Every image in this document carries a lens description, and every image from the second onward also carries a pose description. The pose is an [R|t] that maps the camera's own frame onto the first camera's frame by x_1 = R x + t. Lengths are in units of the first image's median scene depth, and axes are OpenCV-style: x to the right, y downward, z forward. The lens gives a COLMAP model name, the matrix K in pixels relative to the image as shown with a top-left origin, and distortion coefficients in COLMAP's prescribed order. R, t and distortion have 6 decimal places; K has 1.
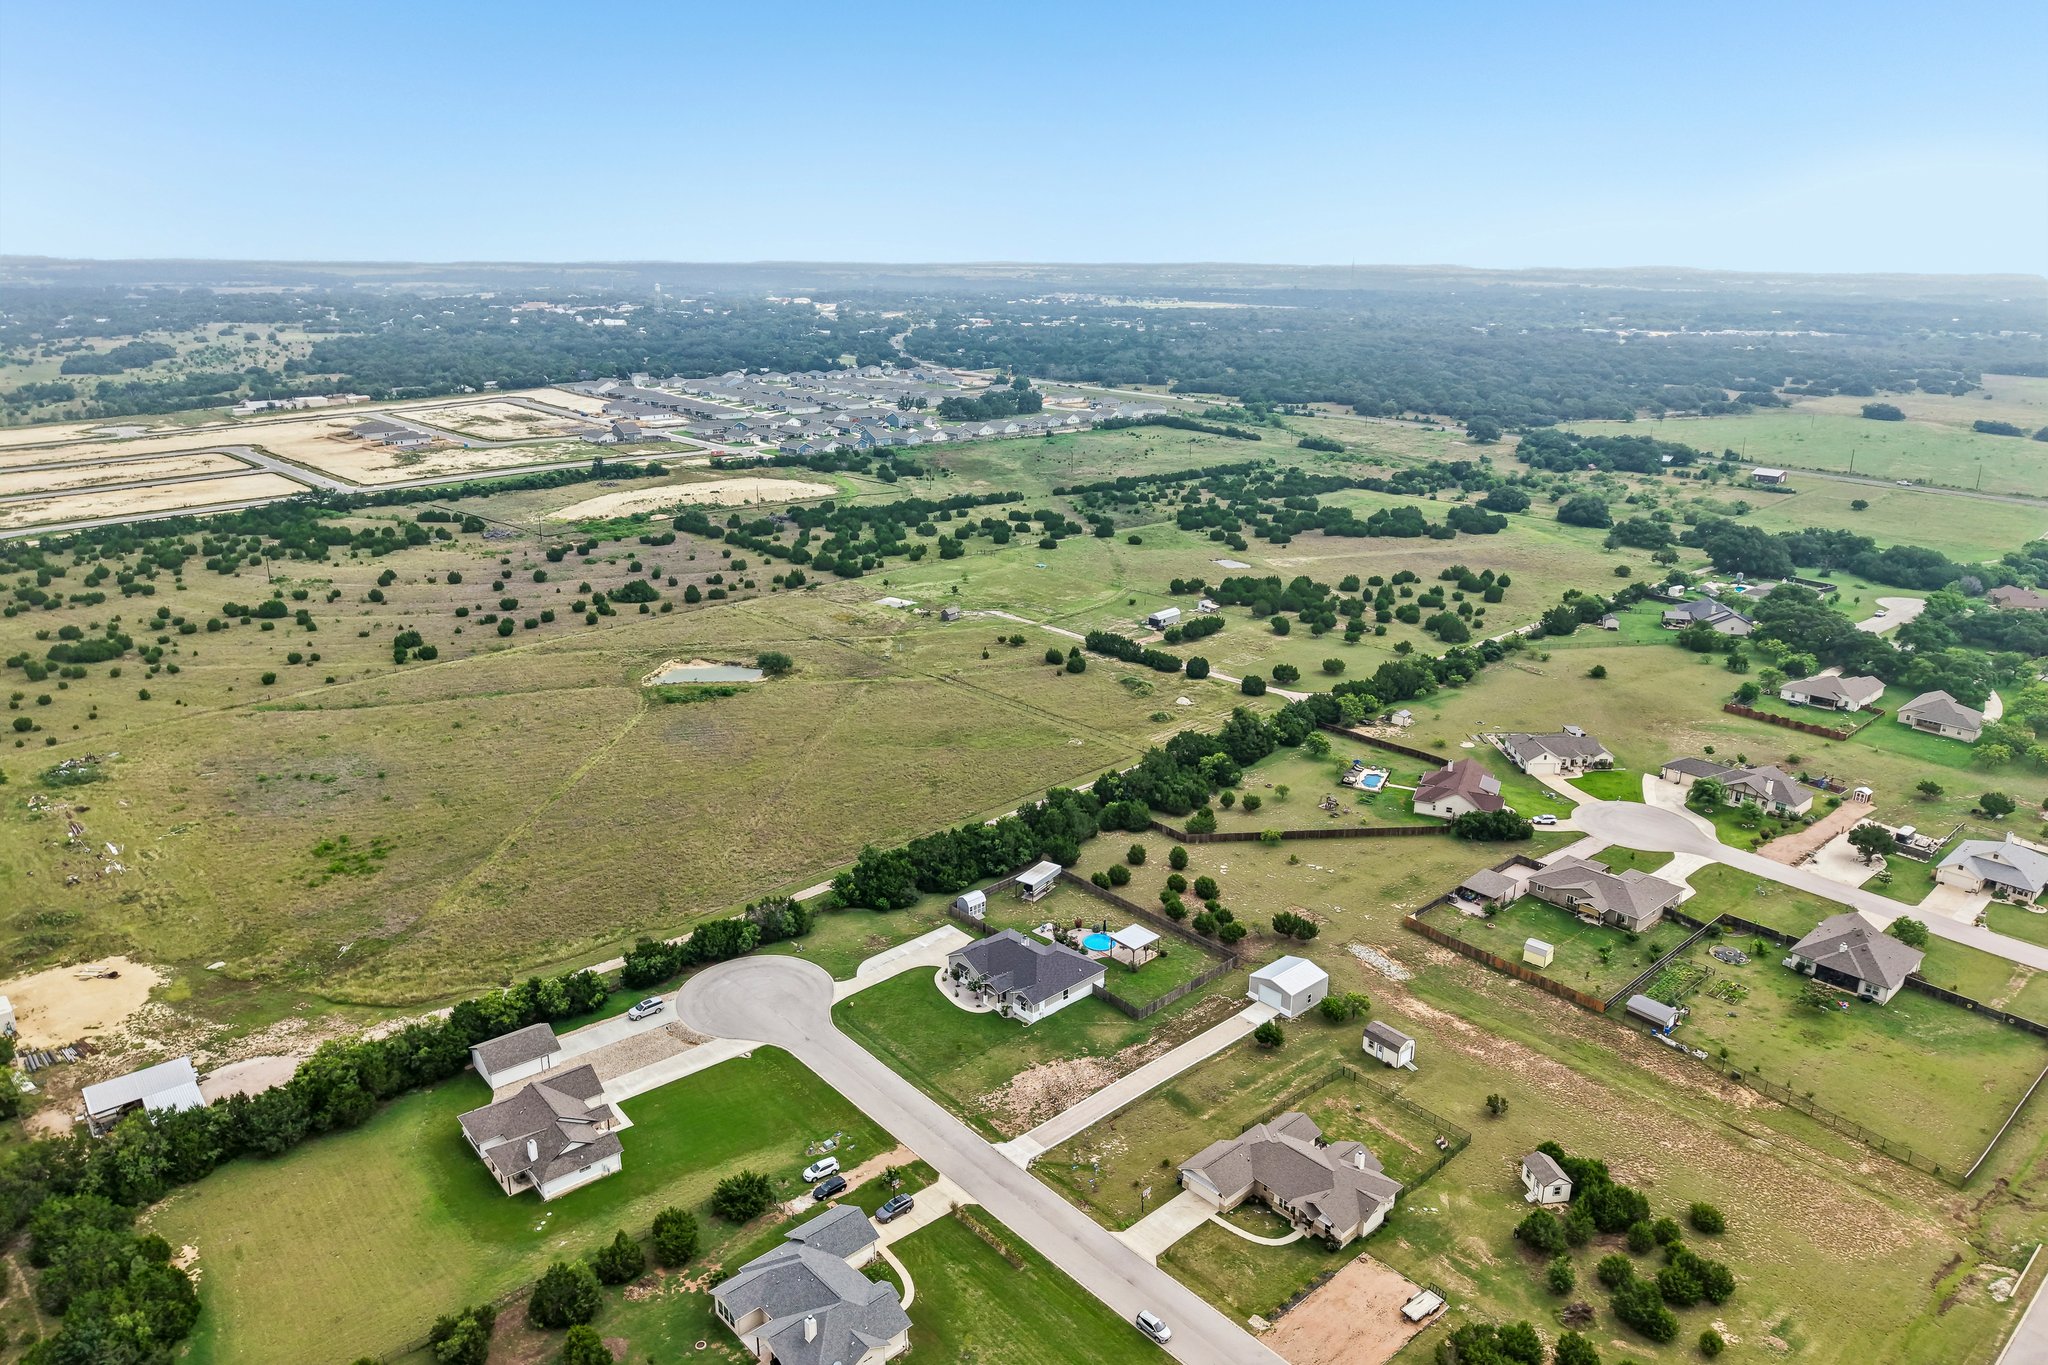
lens RADIAL K [[1363.6, 0, 1024.0], [0, 1363.6, 682.5], [0, 0, 1]] dist [0.069826, -0.093498]
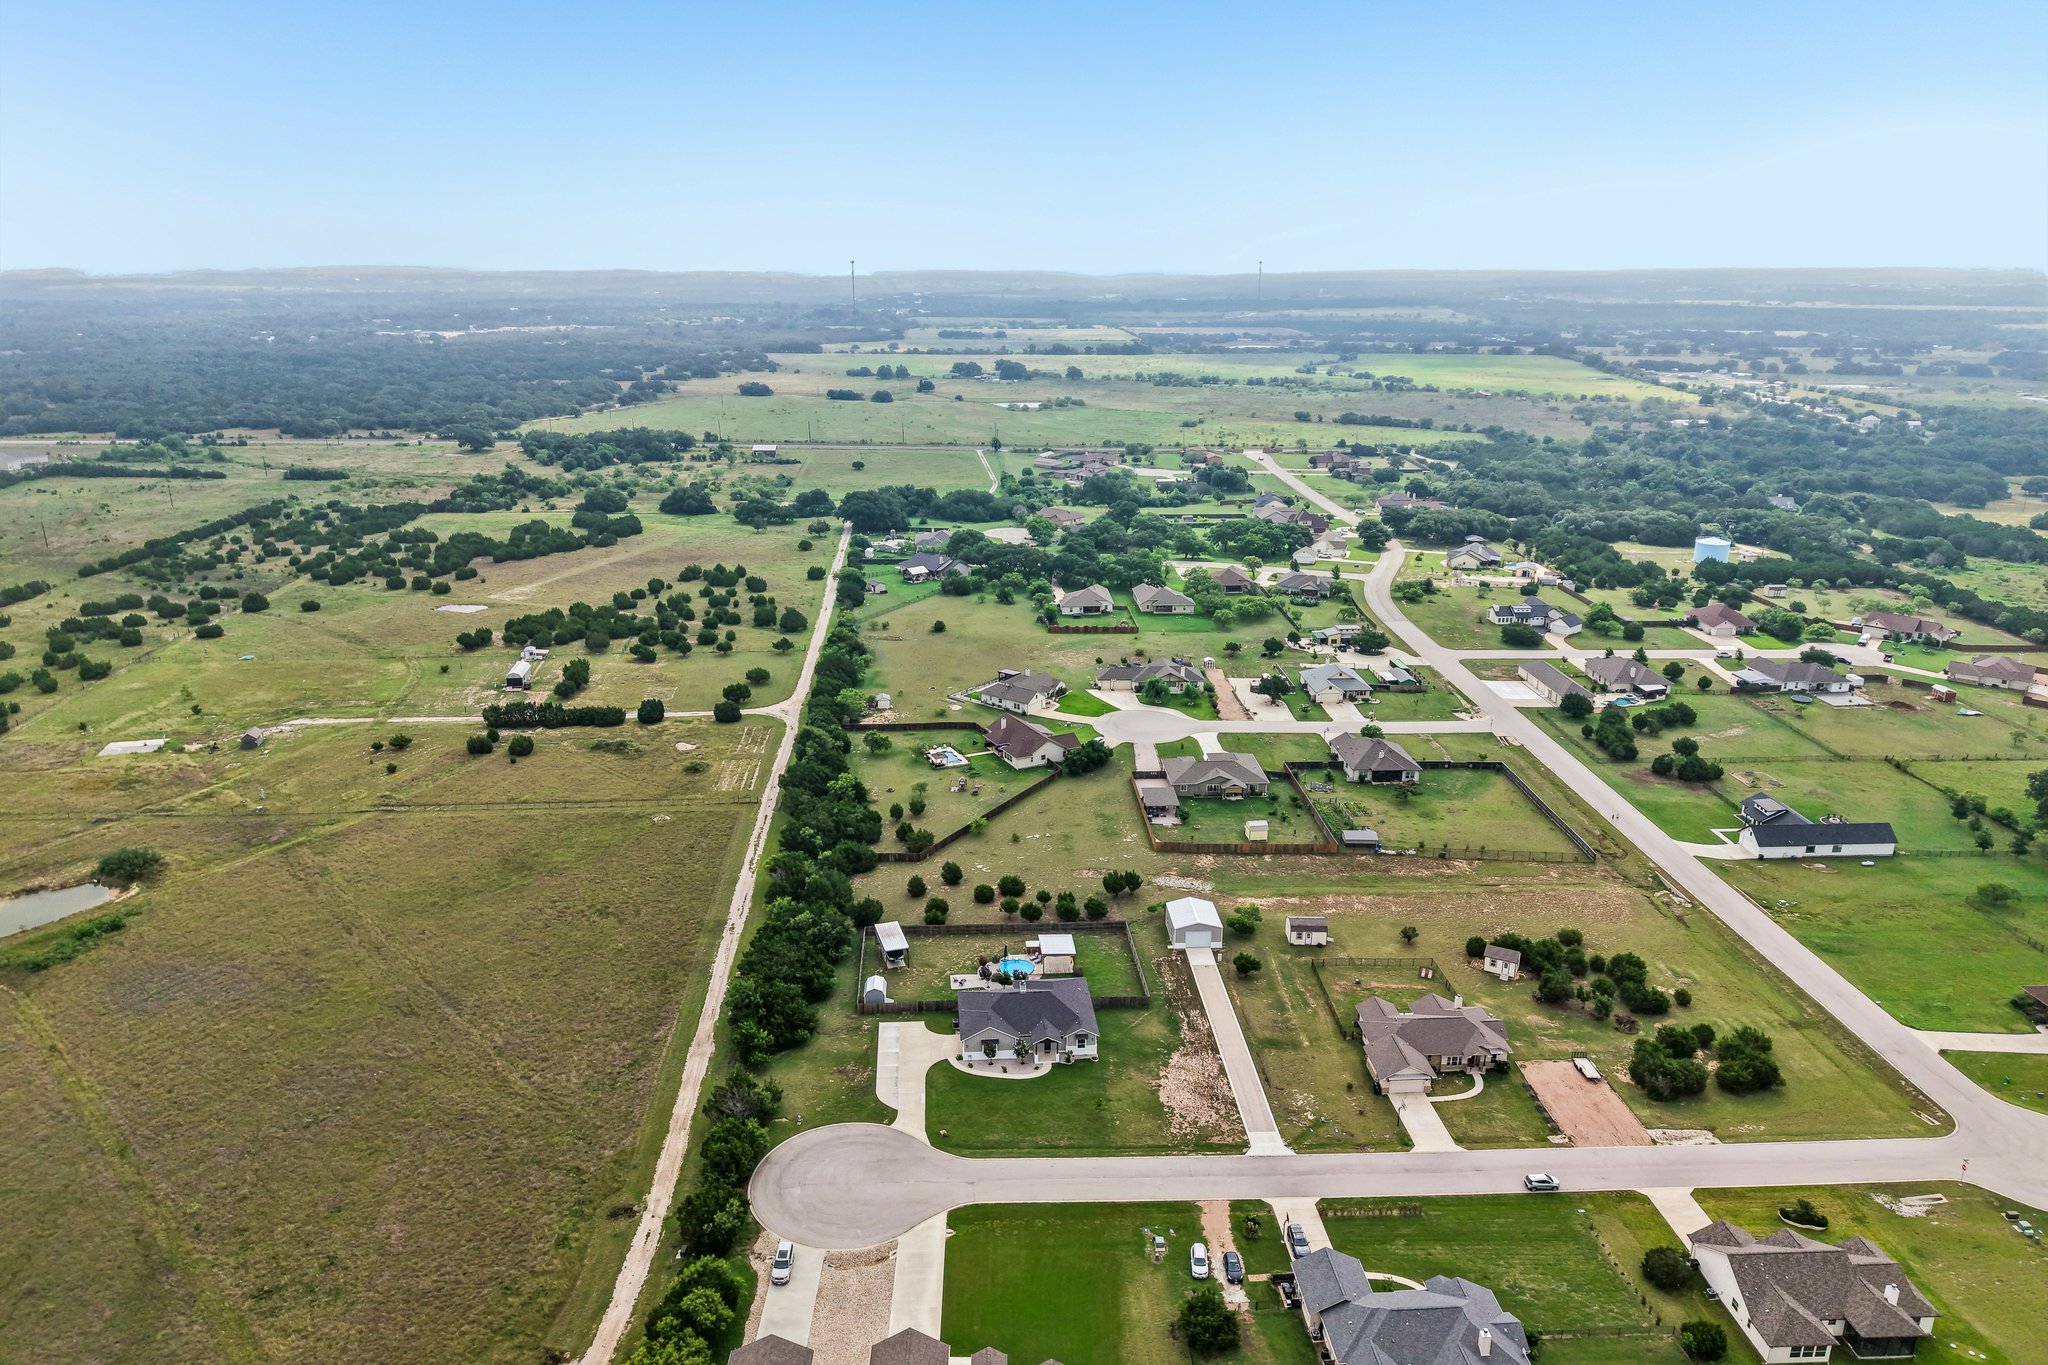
lens RADIAL K [[1363.6, 0, 1024.0], [0, 1363.6, 682.5], [0, 0, 1]] dist [0.069826, -0.093498]
pose [[0.629341, -0.239630, 0.739261, -0.566831], [0.239958, 0.964709, 0.108430, -0.100842], [-0.739155, 0.109152, 0.664632, 0.308943]]
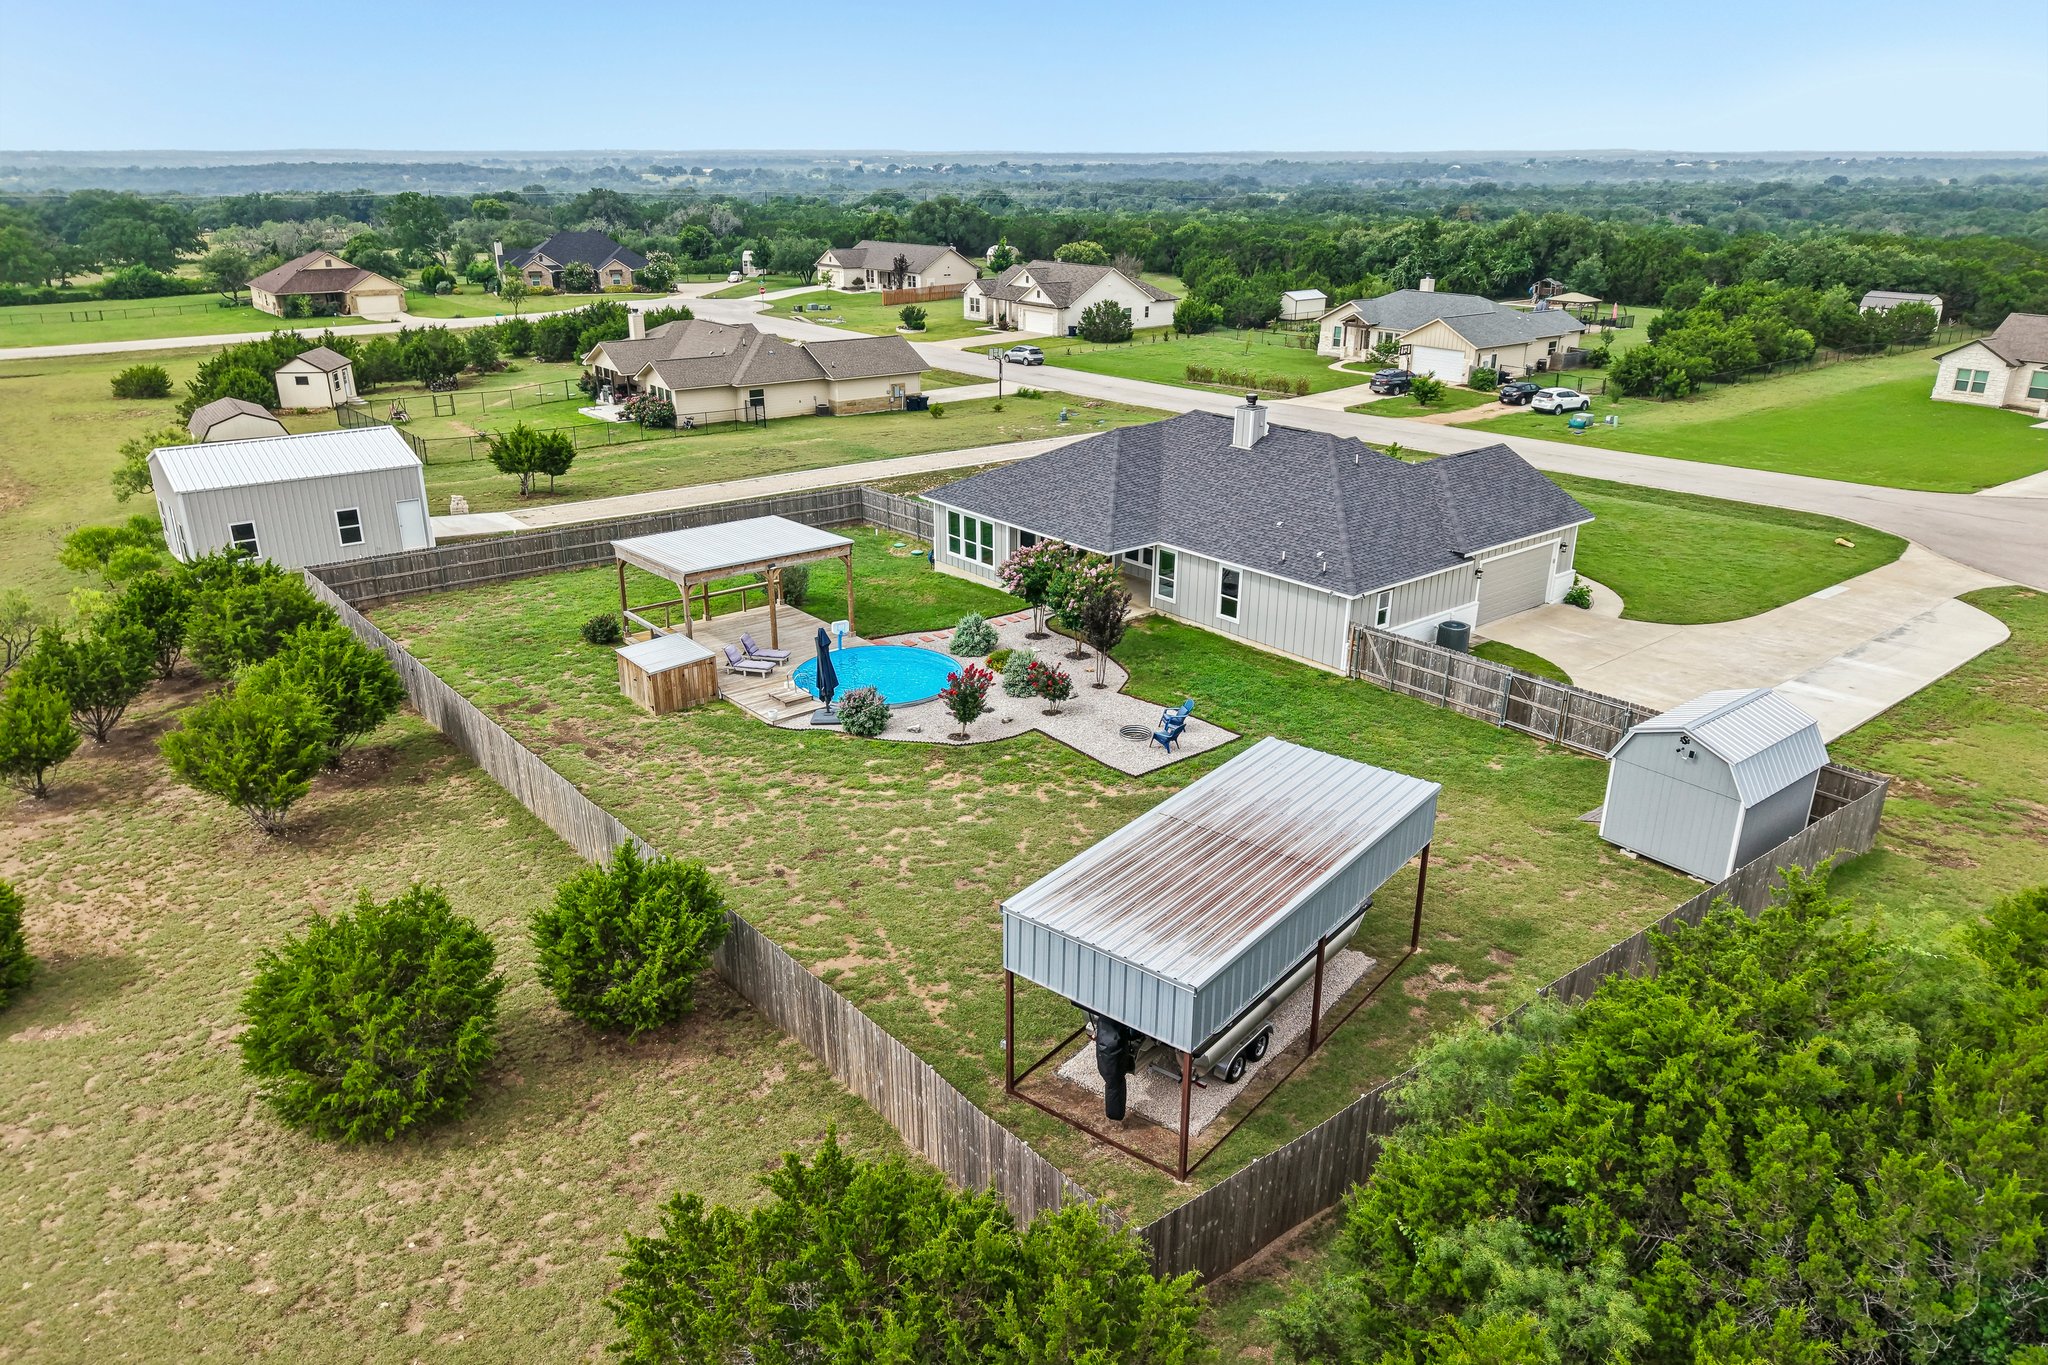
lens RADIAL K [[1363.6, 0, 1024.0], [0, 1363.6, 682.5], [0, 0, 1]] dist [0.069826, -0.093498]
pose [[-0.997237, -0.032937, 0.066582, 0.020129], [0.015617, 0.783329, 0.621411, 0.066318], [-0.072624, 0.620734, -0.780651, 1.072923]]
